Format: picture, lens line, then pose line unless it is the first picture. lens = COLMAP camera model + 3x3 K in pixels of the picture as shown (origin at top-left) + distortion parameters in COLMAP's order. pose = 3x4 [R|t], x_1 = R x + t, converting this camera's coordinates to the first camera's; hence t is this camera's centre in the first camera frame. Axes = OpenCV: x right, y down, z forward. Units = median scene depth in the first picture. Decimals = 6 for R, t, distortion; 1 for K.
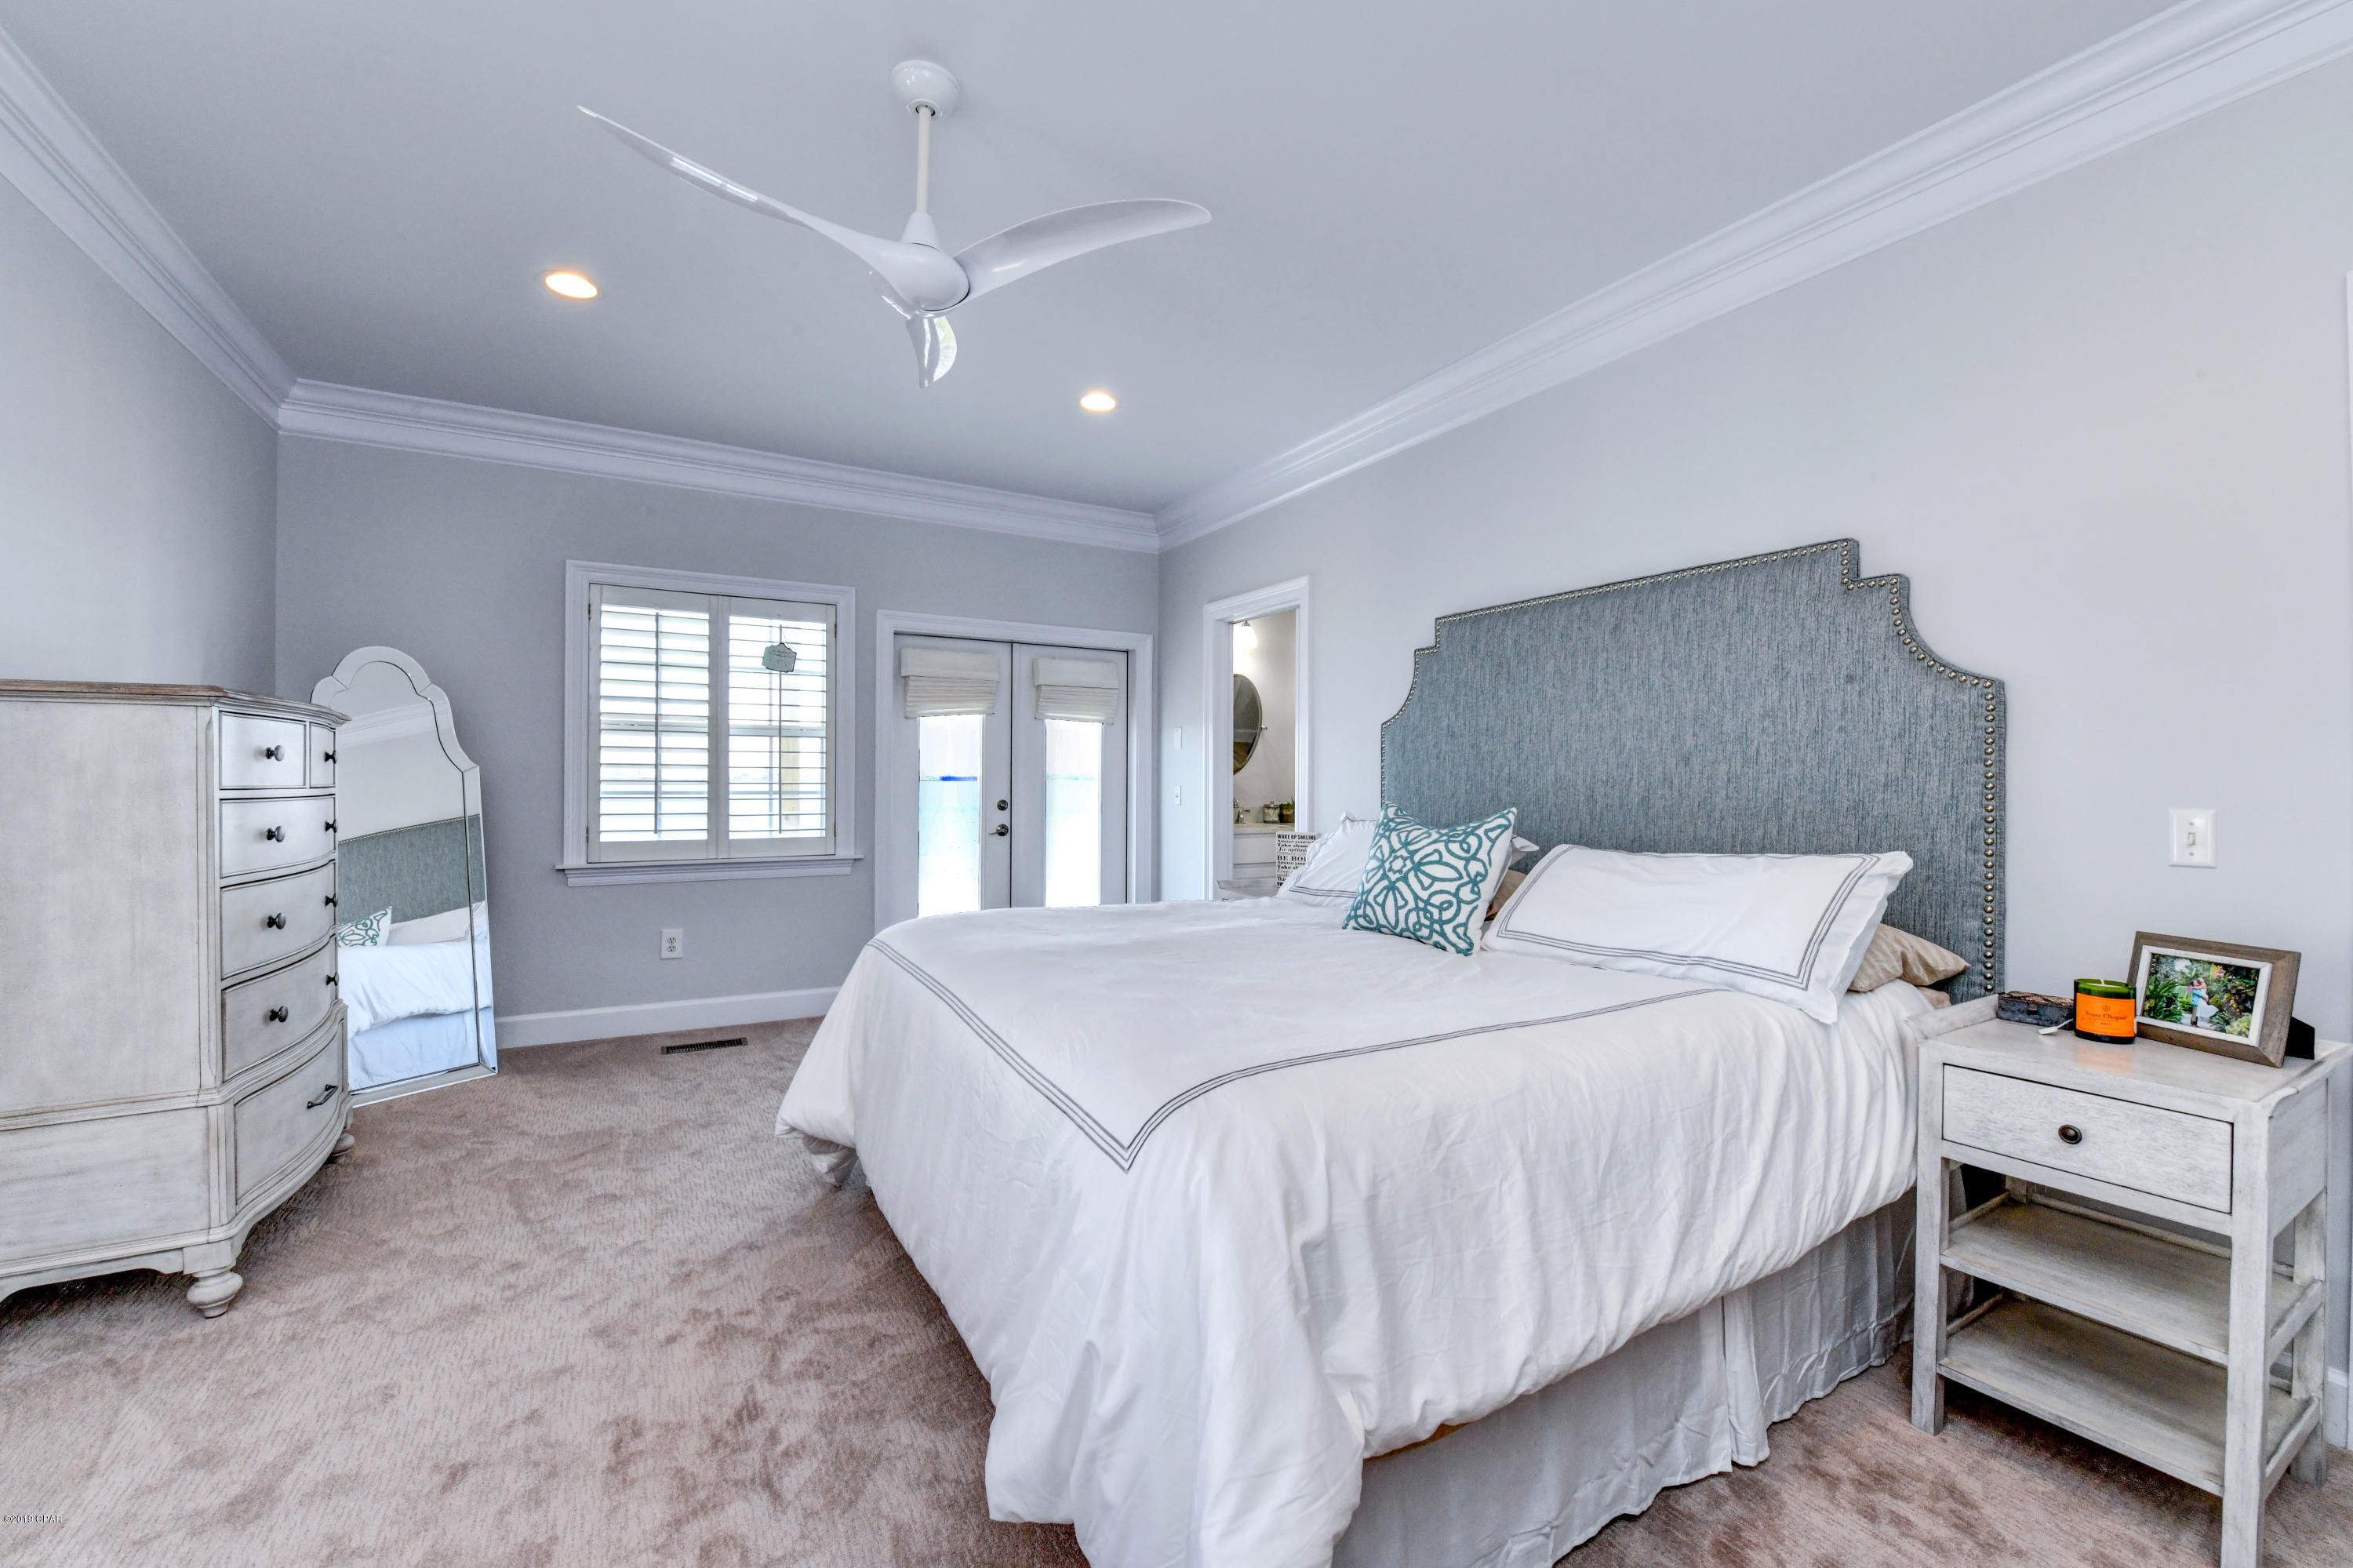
lens RADIAL K [[943.5, 0, 1181.8], [0, 943.5, 777.4], [0, 0, 1]] dist [-0.016621, -0.001769]
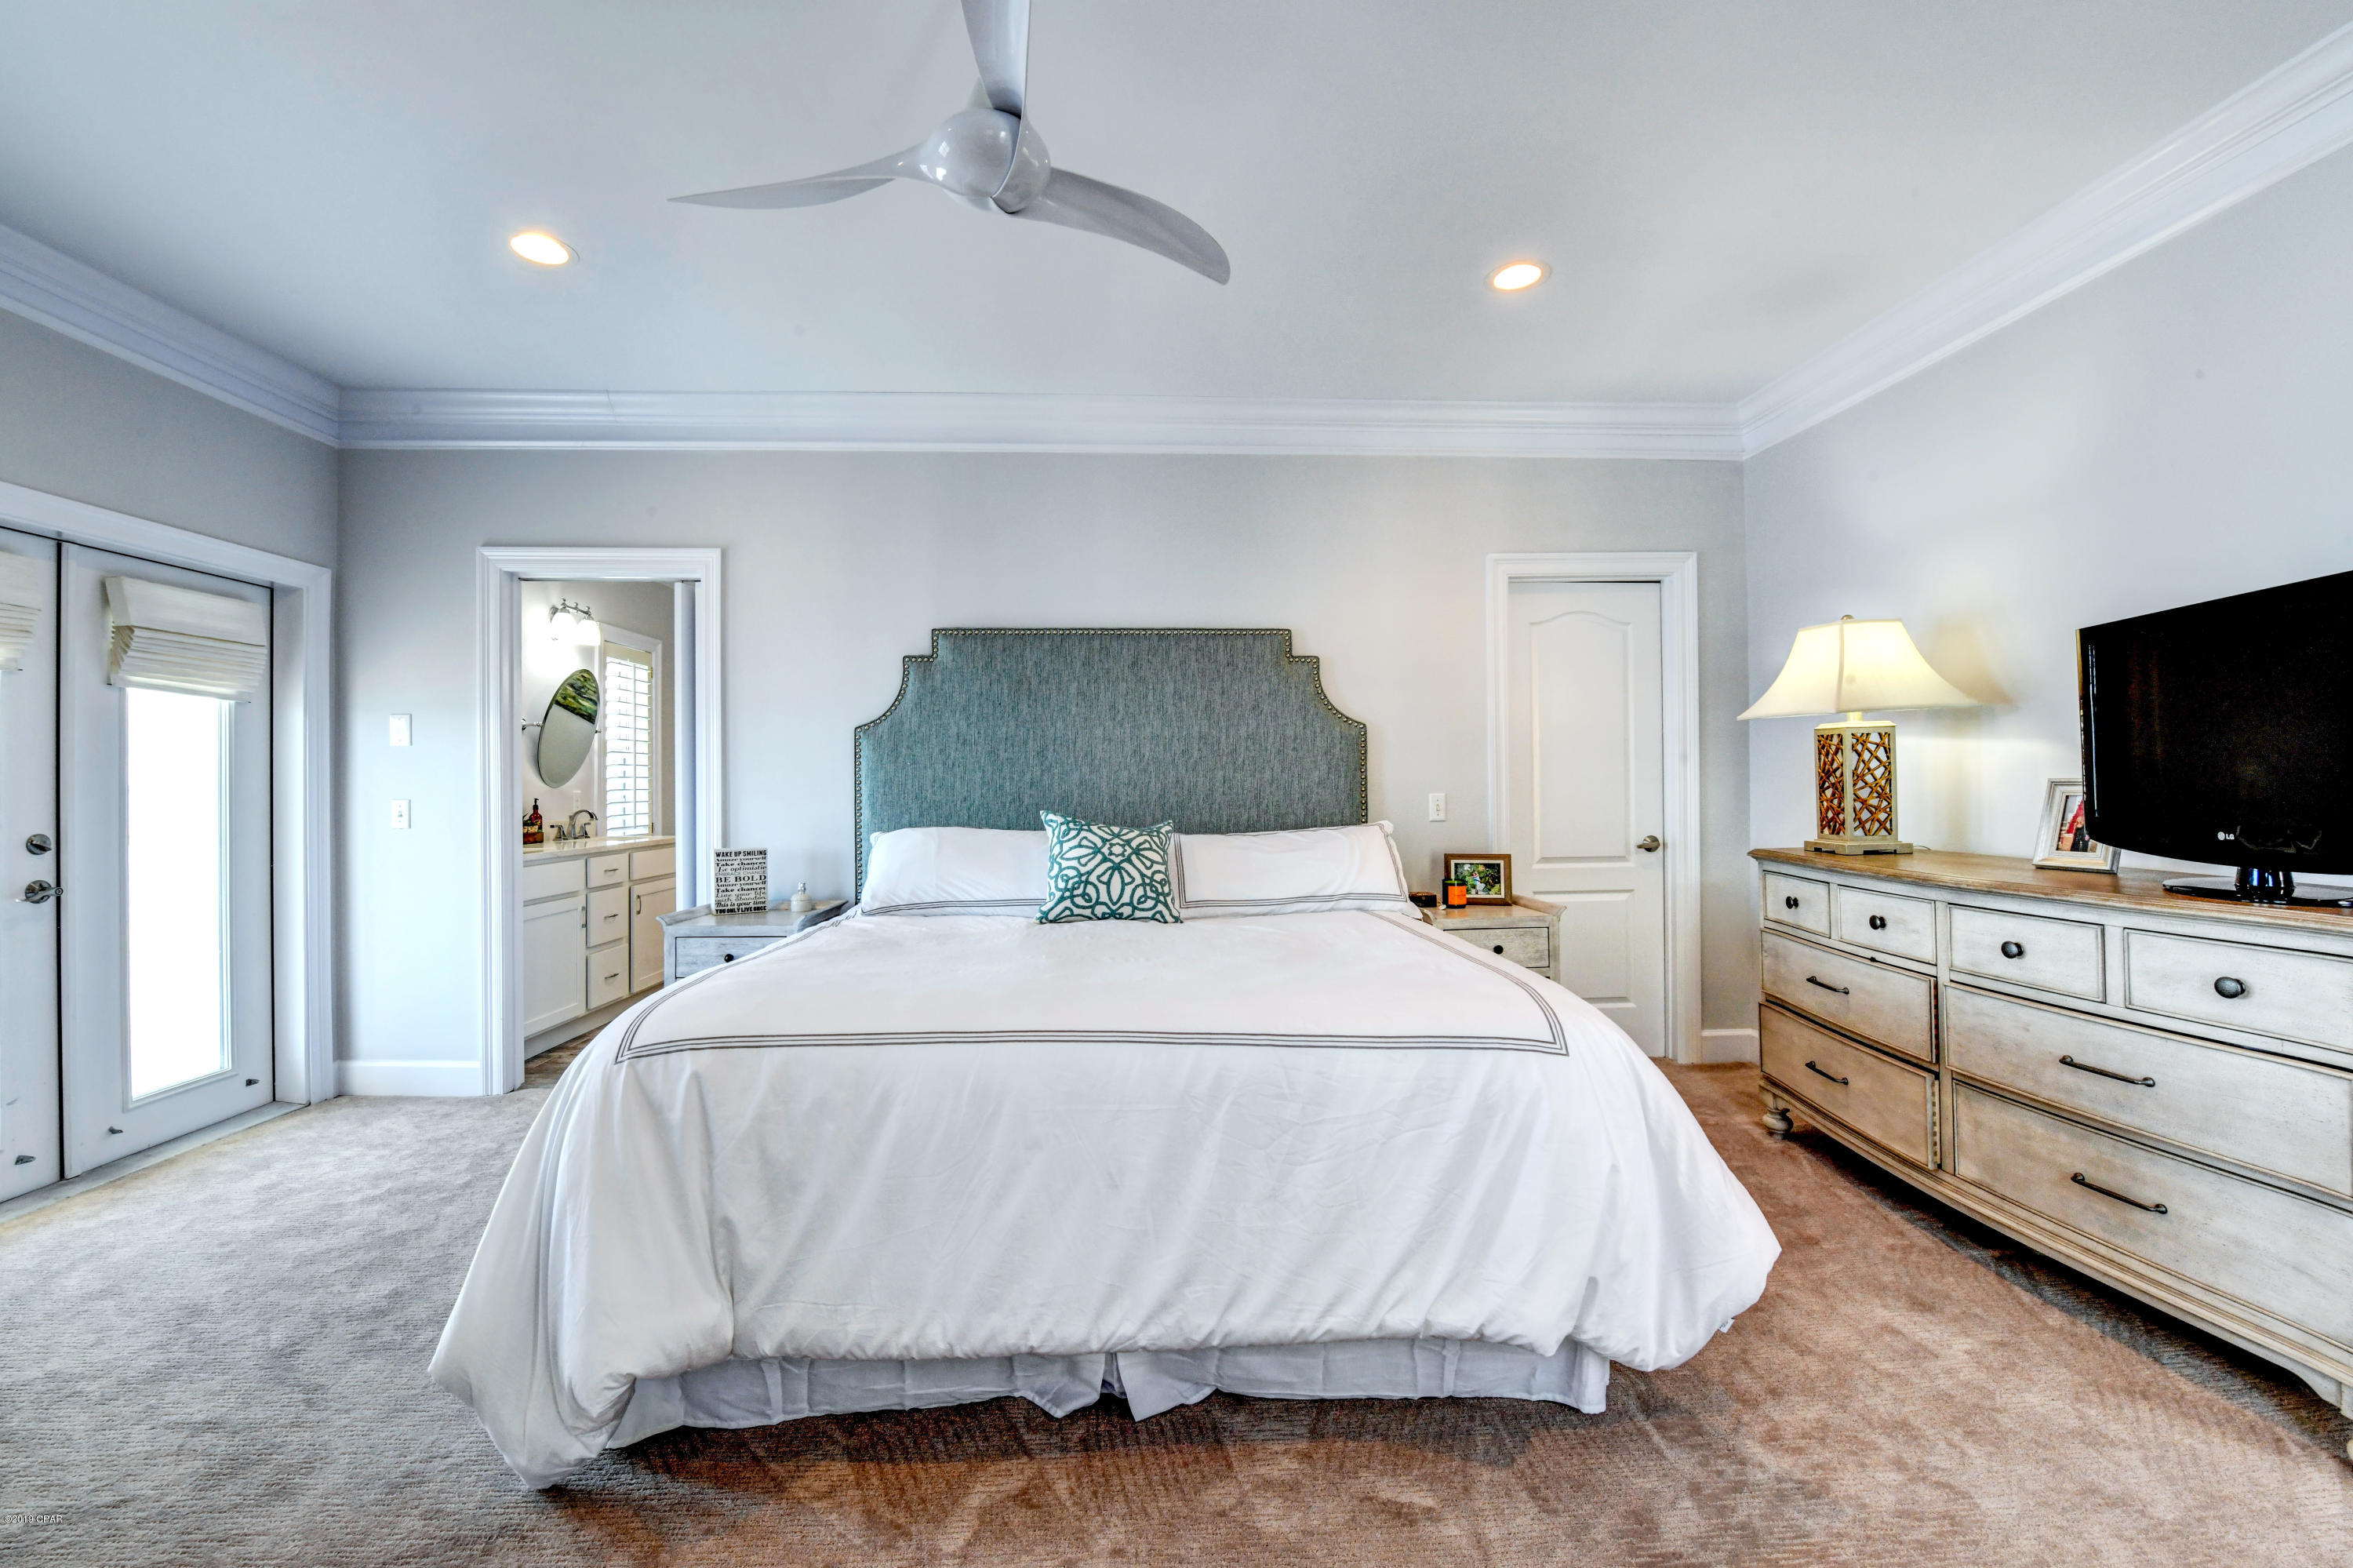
lens RADIAL K [[943.5, 0, 1181.8], [0, 943.5, 777.4], [0, 0, 1]] dist [-0.016621, -0.001769]
pose [[0.449772, -0.004590, 0.893132, -0.622119], [0.009083, 0.999959, 0.000565, -0.004188], [-0.893097, 0.007858, 0.449795, 0.339544]]
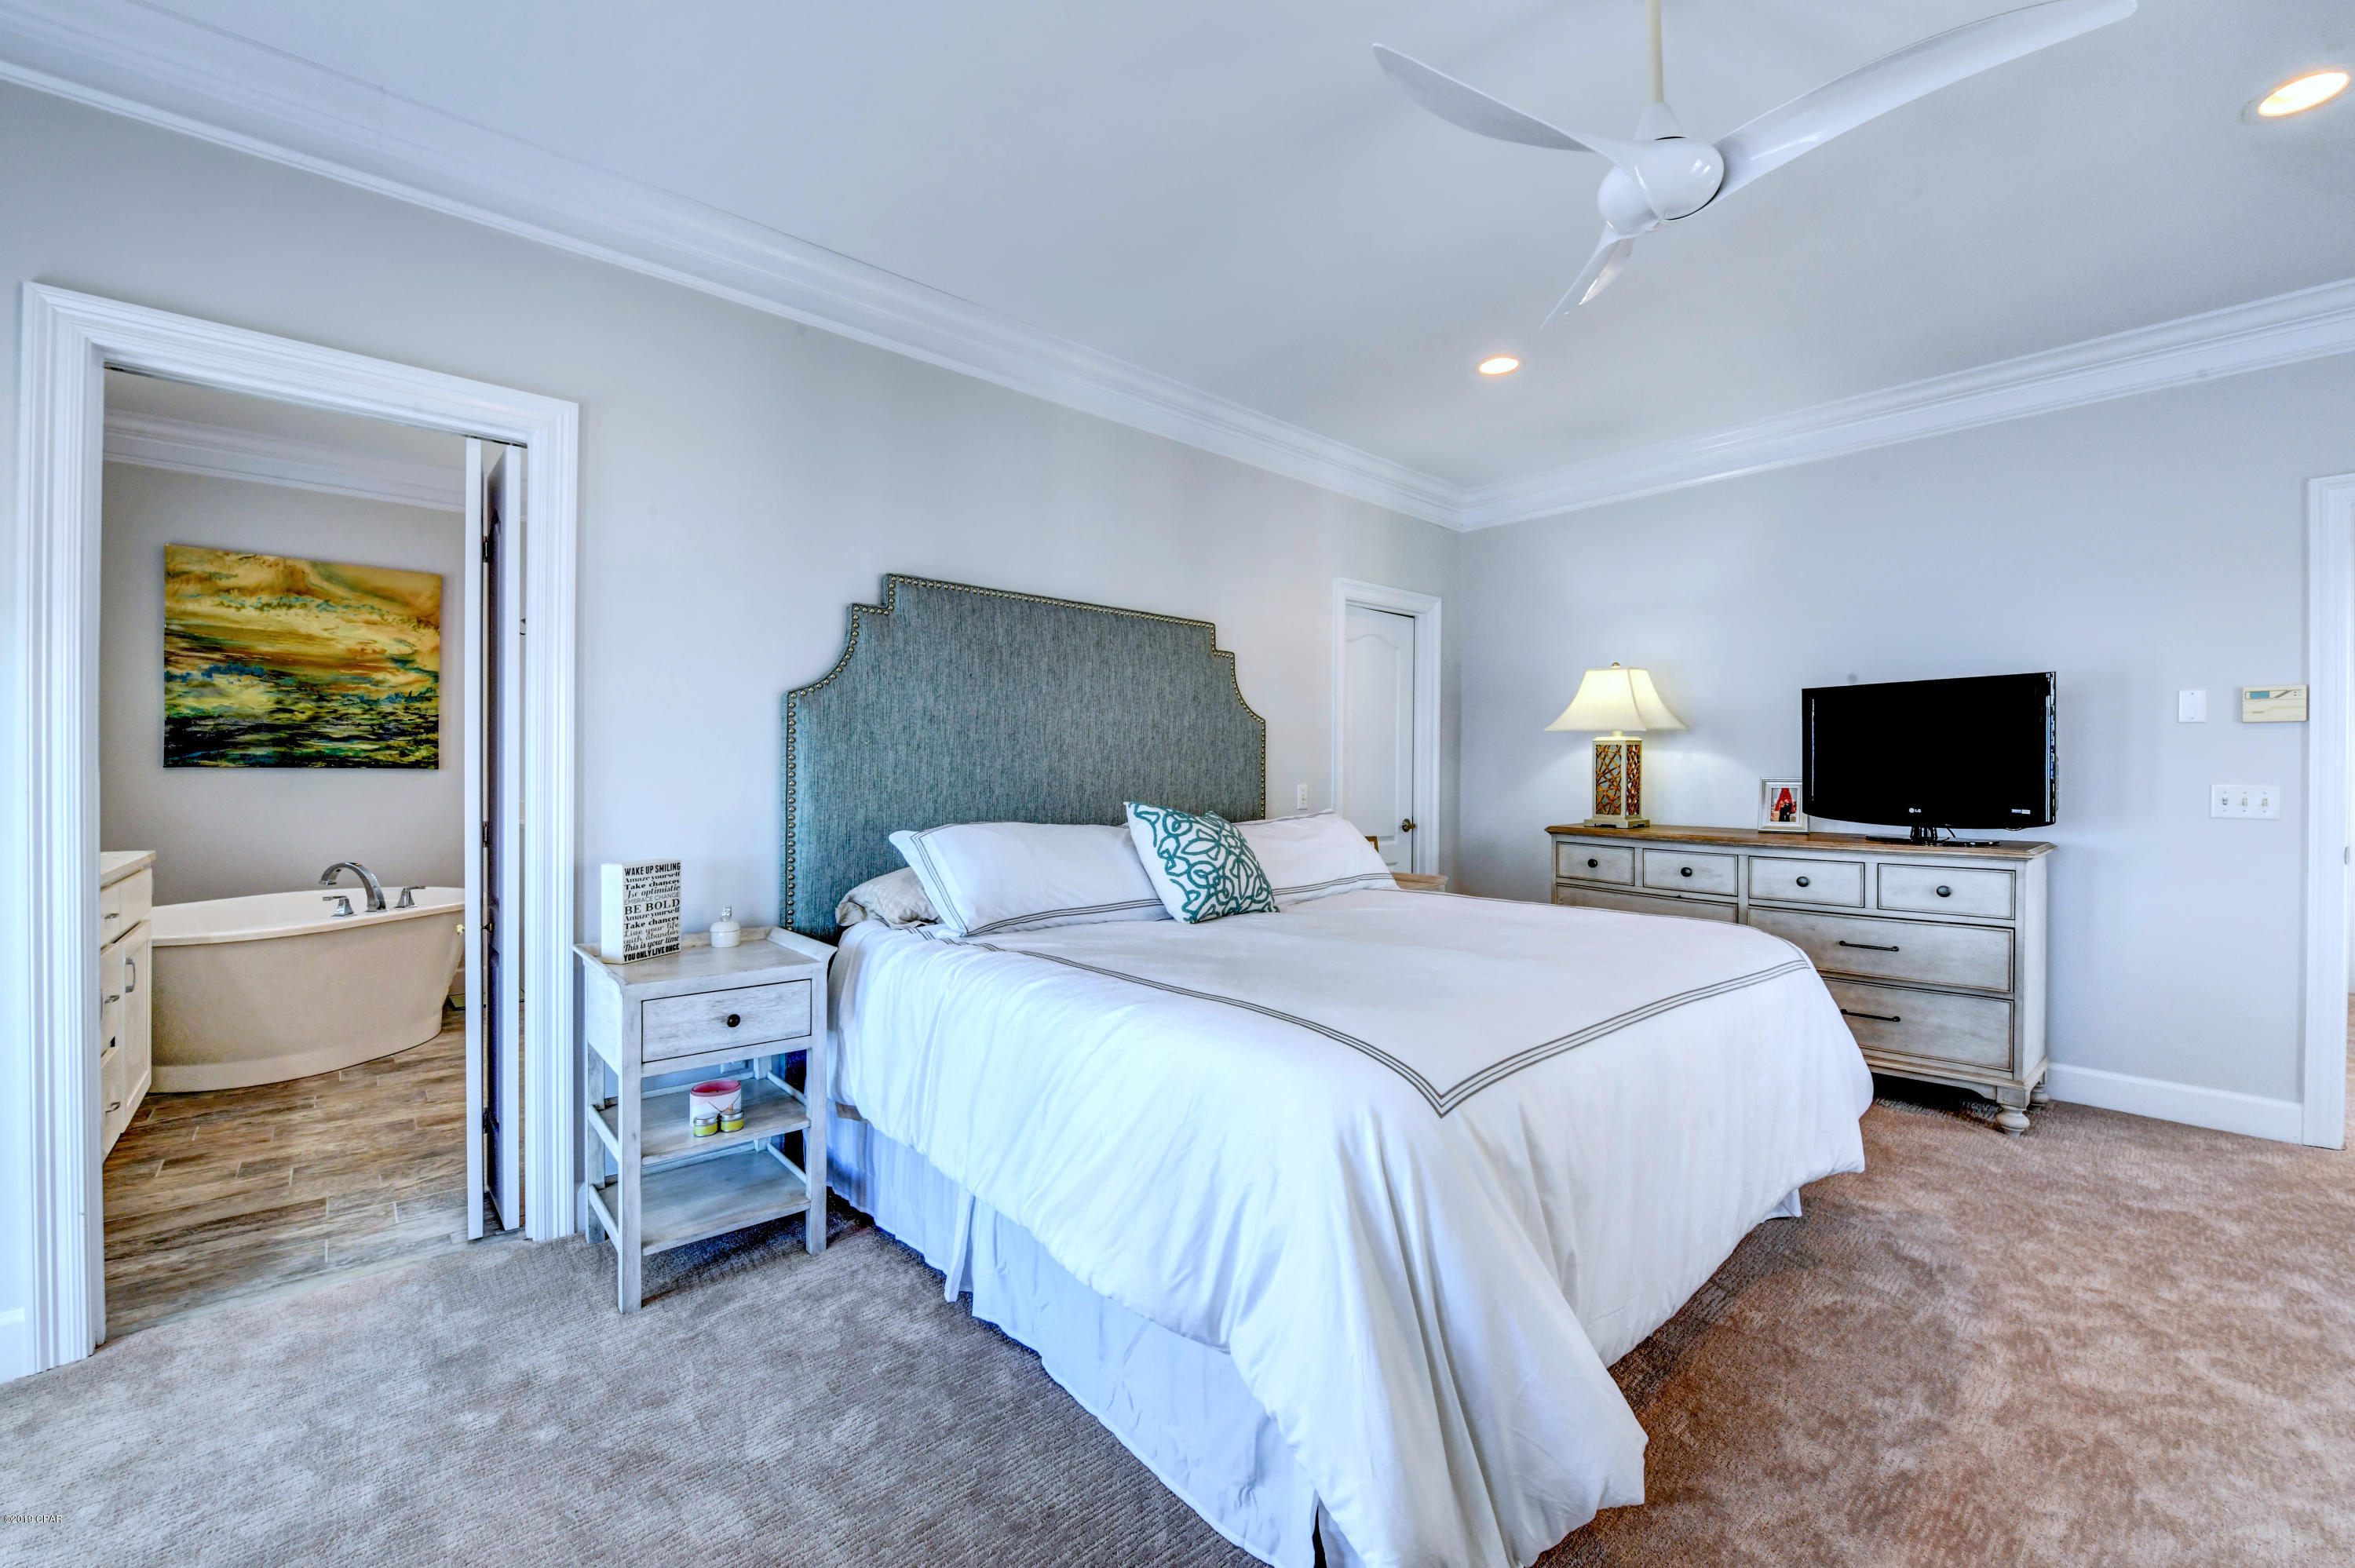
lens RADIAL K [[939.3, 0, 1181.2], [0, 939.3, 778.1], [0, 0, 1]] dist [-0.020754, -0.000328]
pose [[-0.207938, -0.011676, 0.978072, -0.679660], [-0.008351, 0.999913, 0.010162, -0.001567], [-0.978106, -0.006055, -0.208018, 1.073516]]
